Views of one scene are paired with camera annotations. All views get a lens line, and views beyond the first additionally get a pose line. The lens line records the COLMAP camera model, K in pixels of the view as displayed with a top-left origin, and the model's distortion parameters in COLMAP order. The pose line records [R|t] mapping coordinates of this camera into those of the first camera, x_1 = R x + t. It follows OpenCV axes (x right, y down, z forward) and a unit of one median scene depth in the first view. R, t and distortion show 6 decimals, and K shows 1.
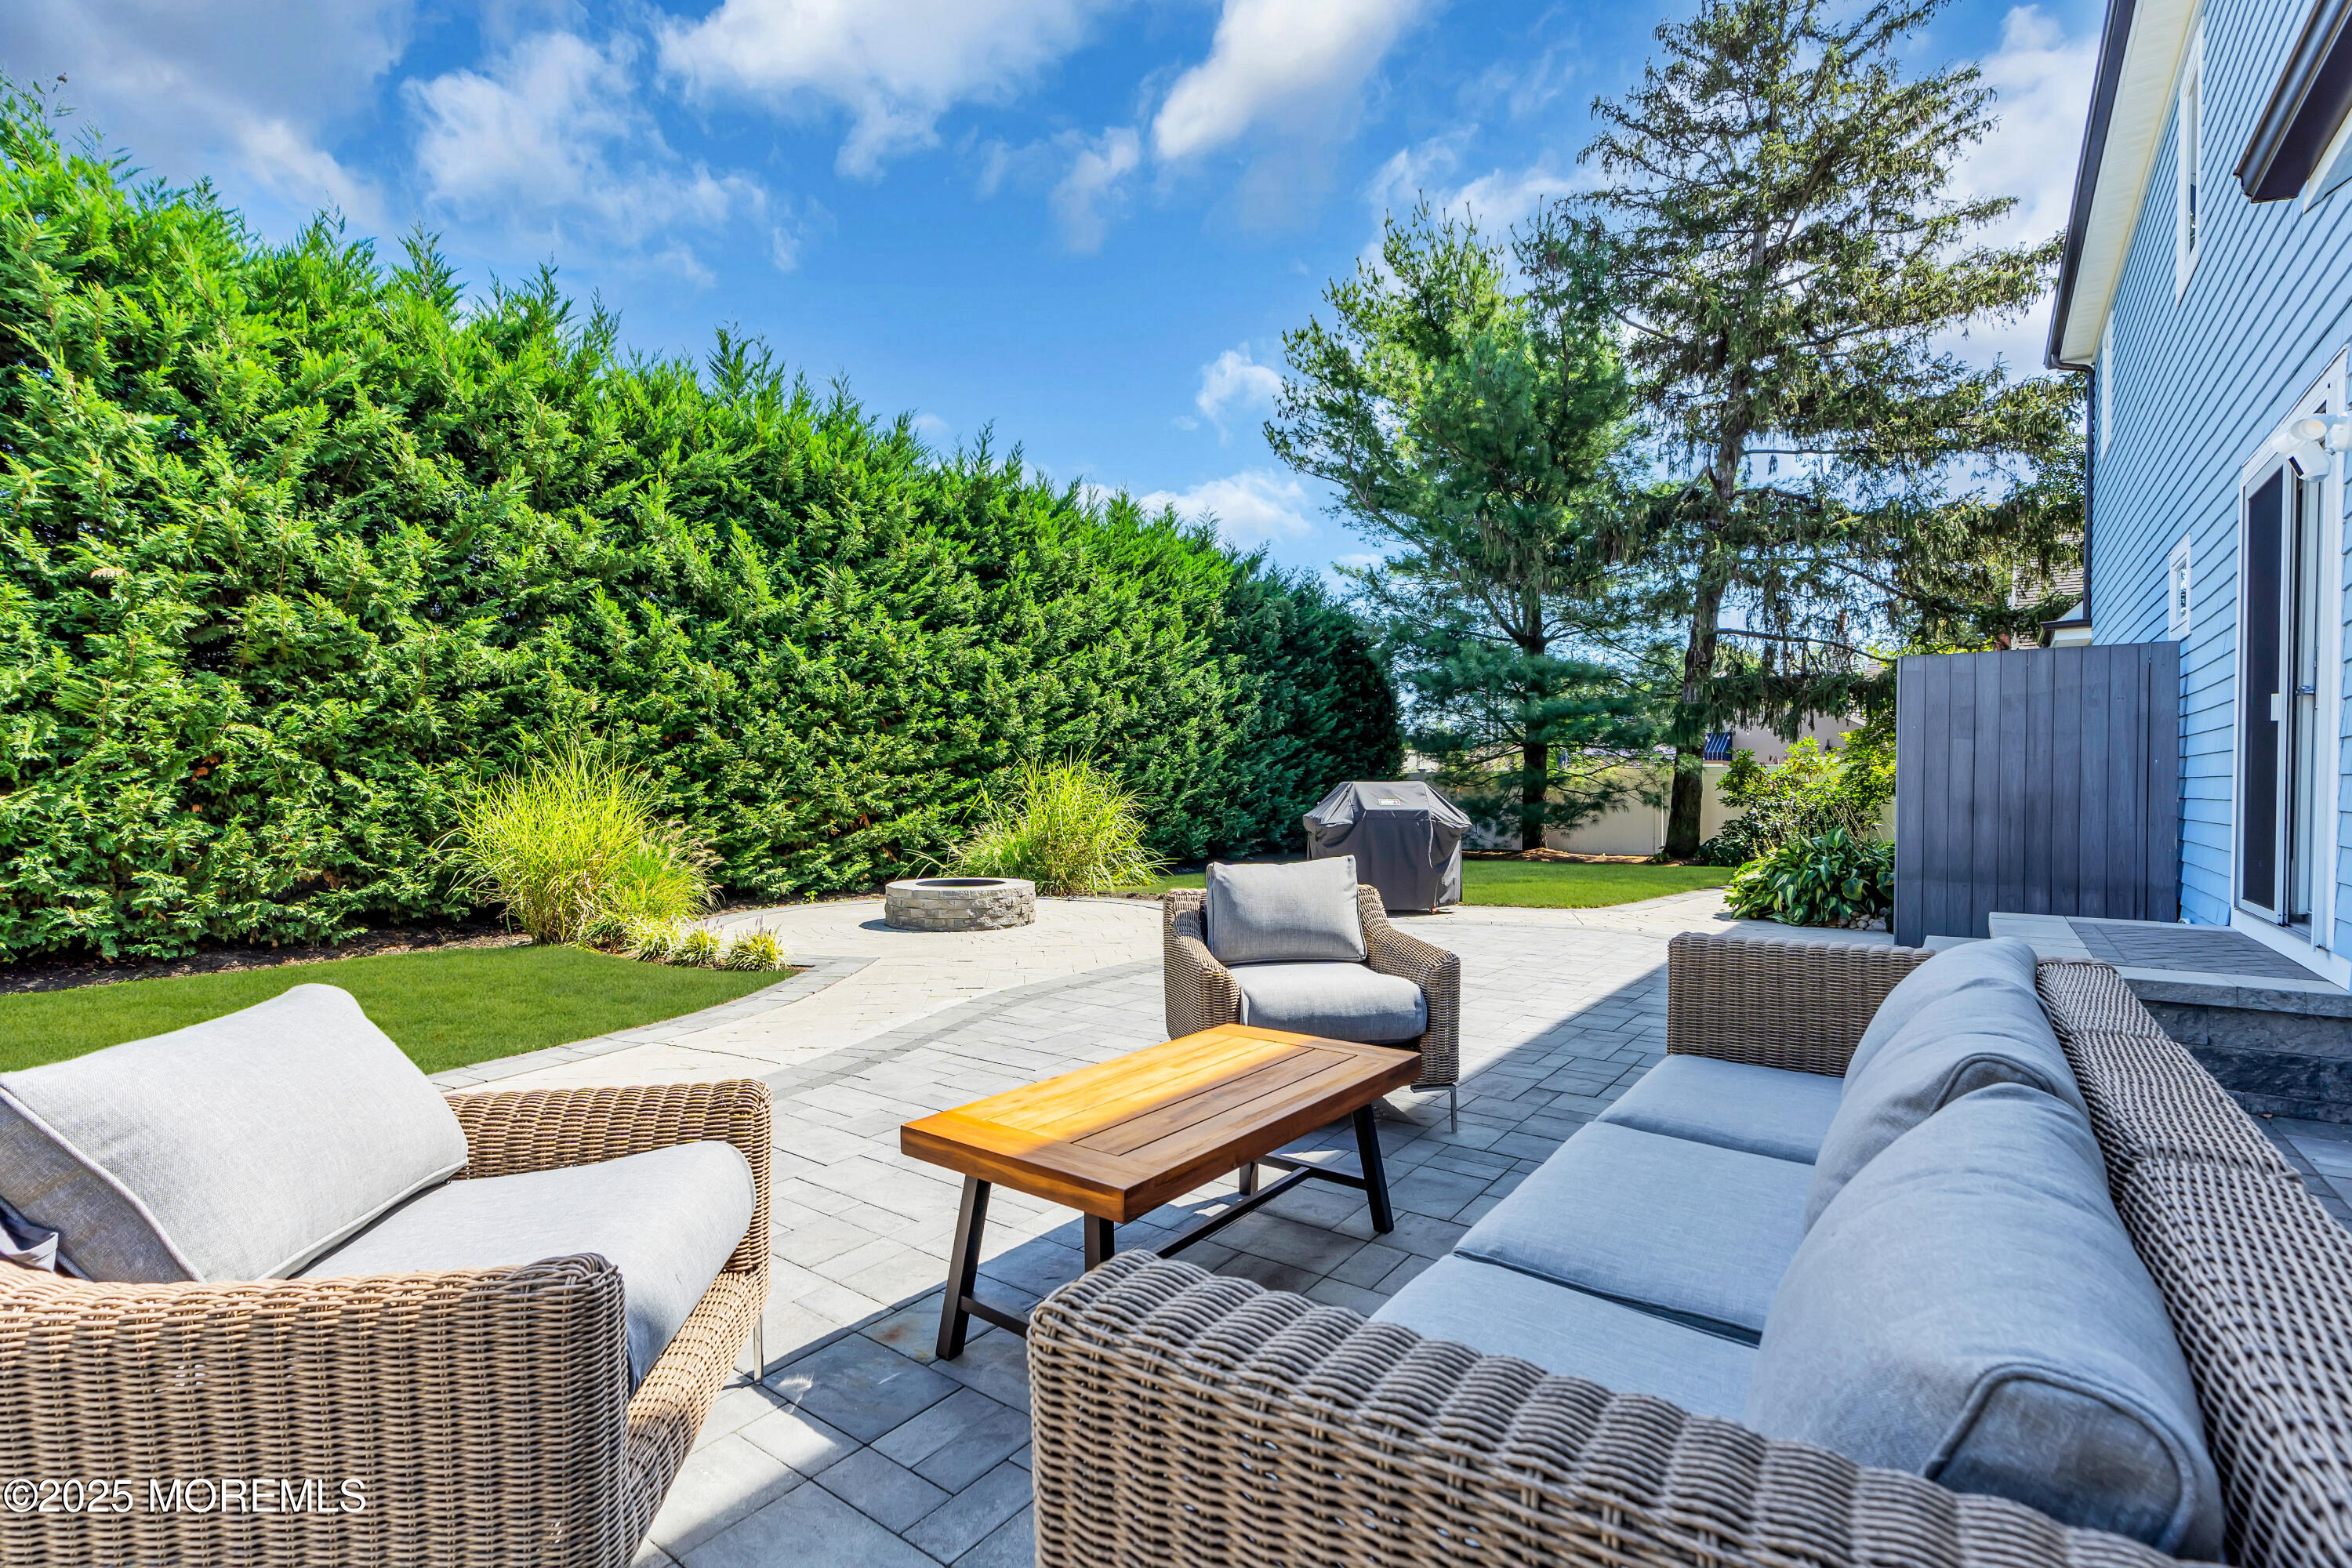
lens RADIAL K [[1061.8, 0, 1185.3], [0, 1061.8, 790.4], [0, 0, 1]] dist [-0.005976, -0.000030]
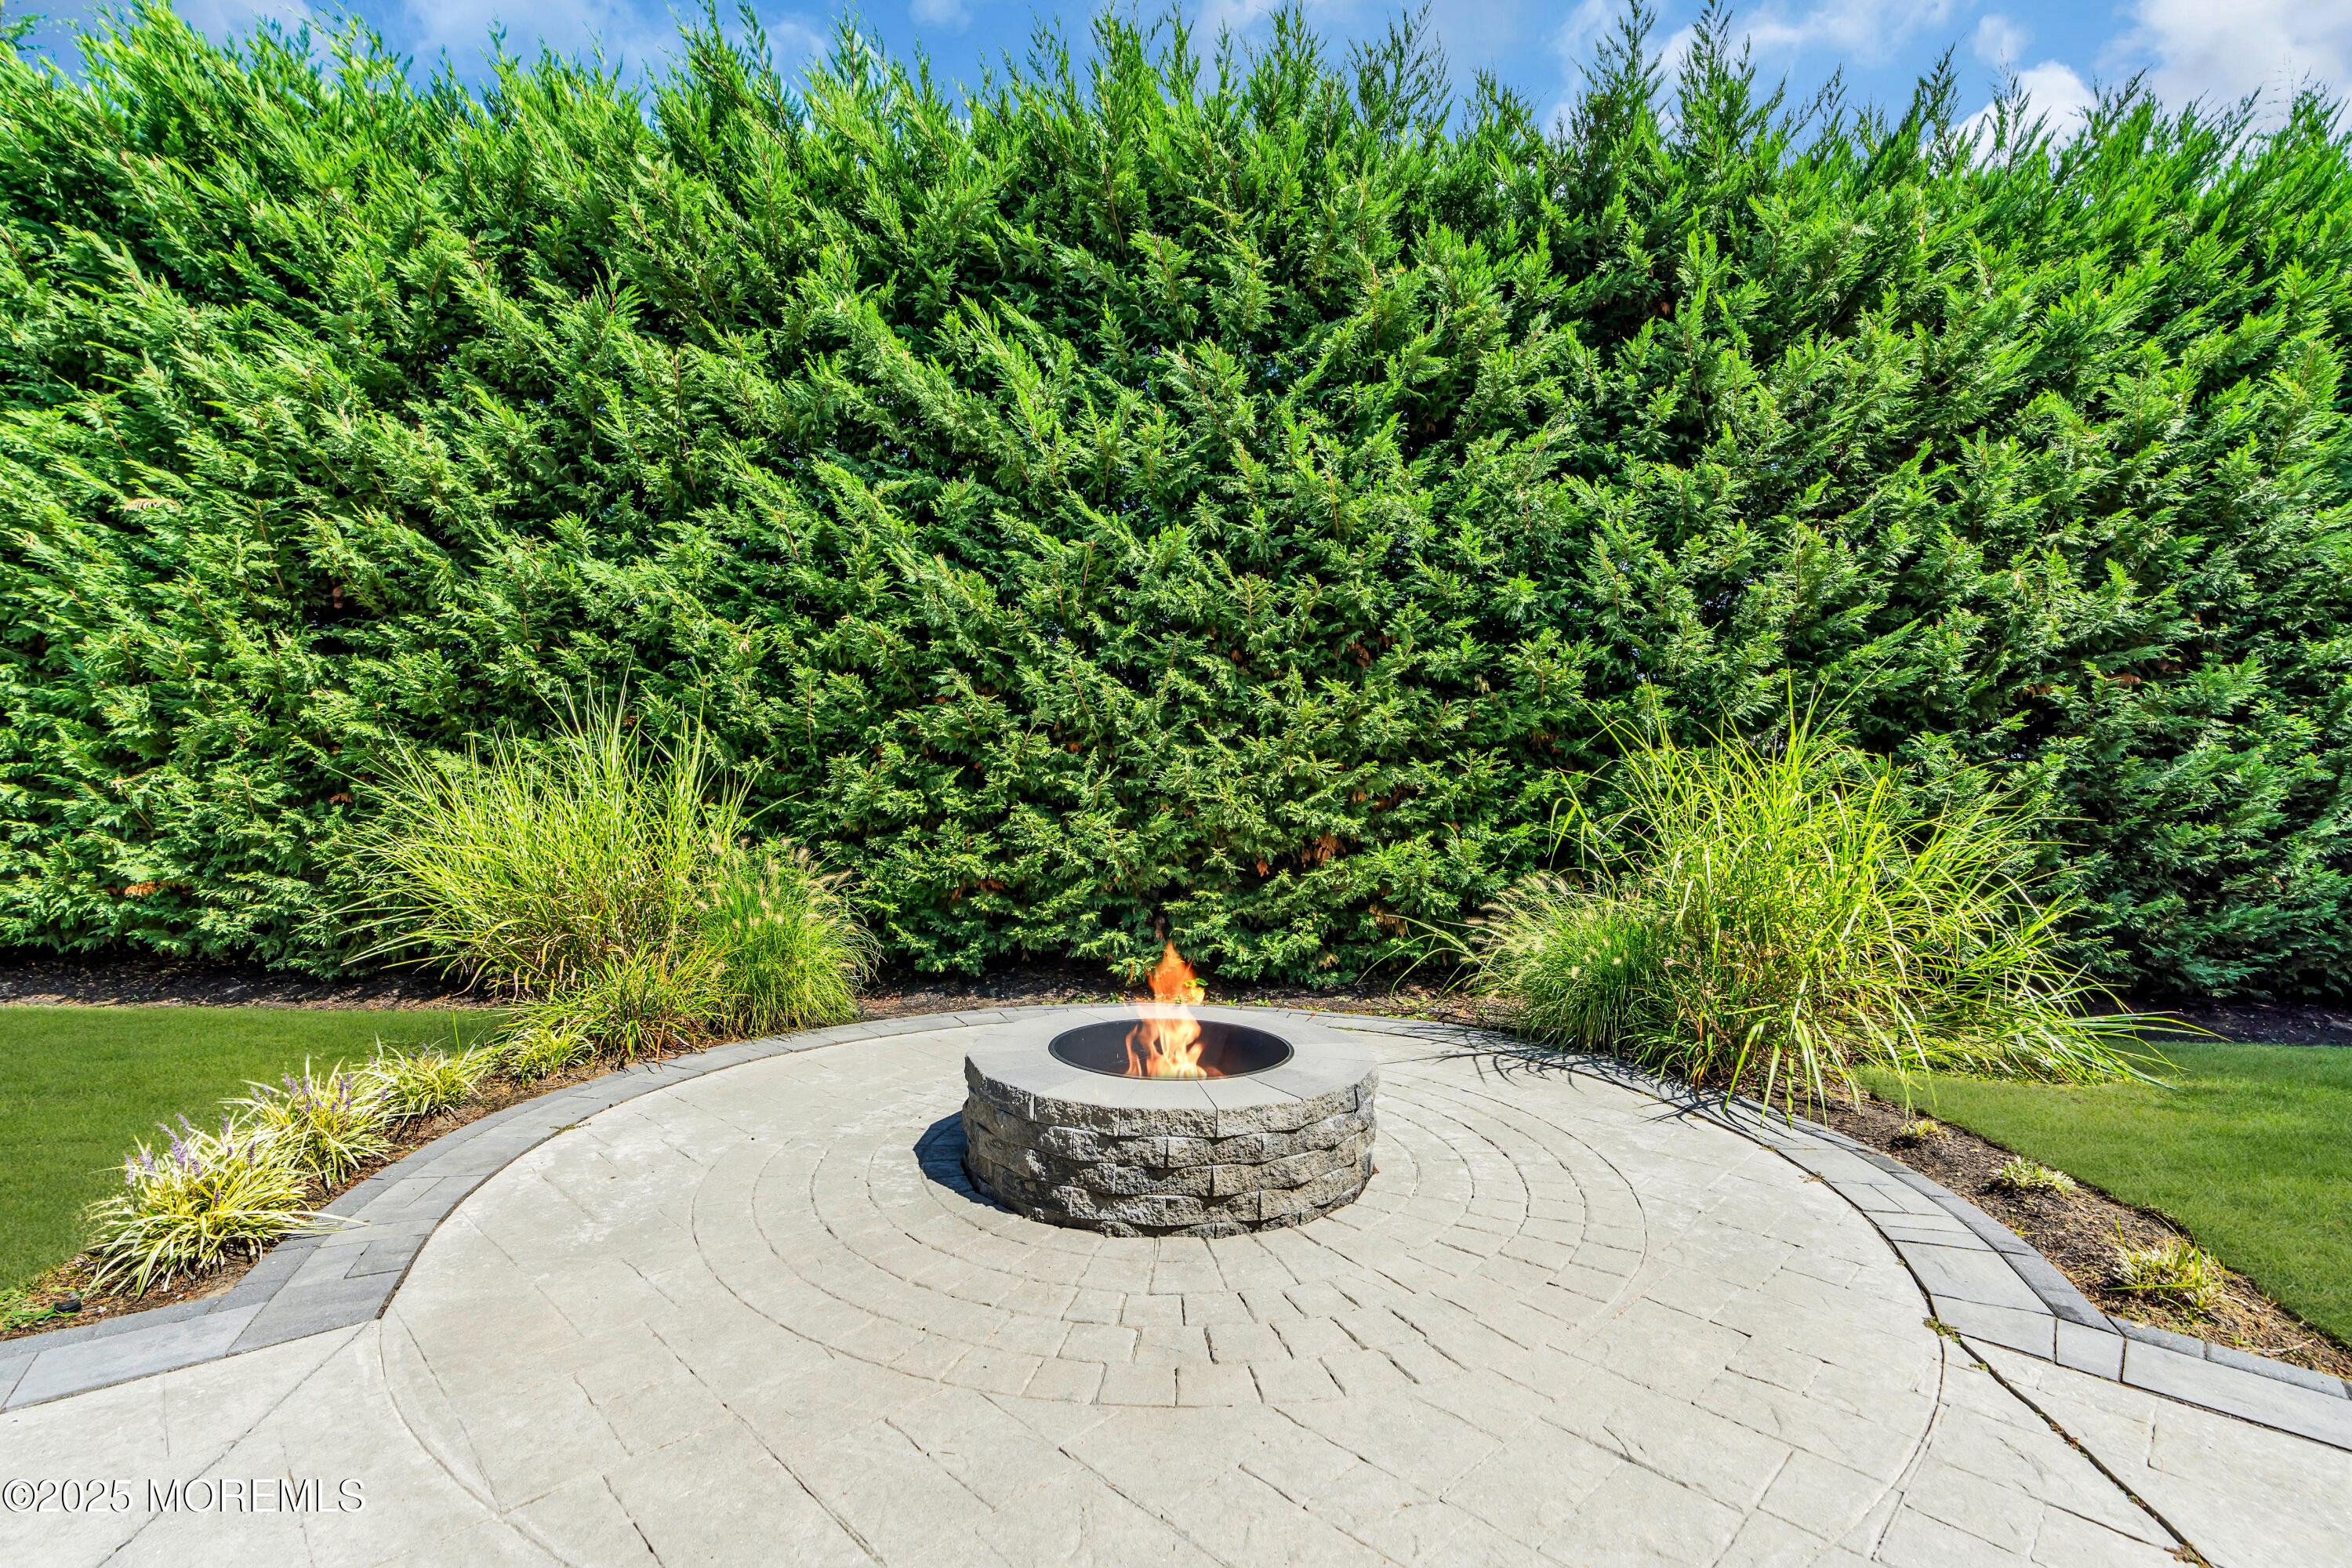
lens RADIAL K [[1061.8, 0, 1185.3], [0, 1061.8, 790.4], [0, 0, 1]] dist [-0.005976, -0.000030]
pose [[0.610460, 0.014589, -0.791913, 0.063490], [-0.019071, 0.999811, 0.003718, -0.001858], [0.791817, 0.012833, 0.610623, 0.624510]]
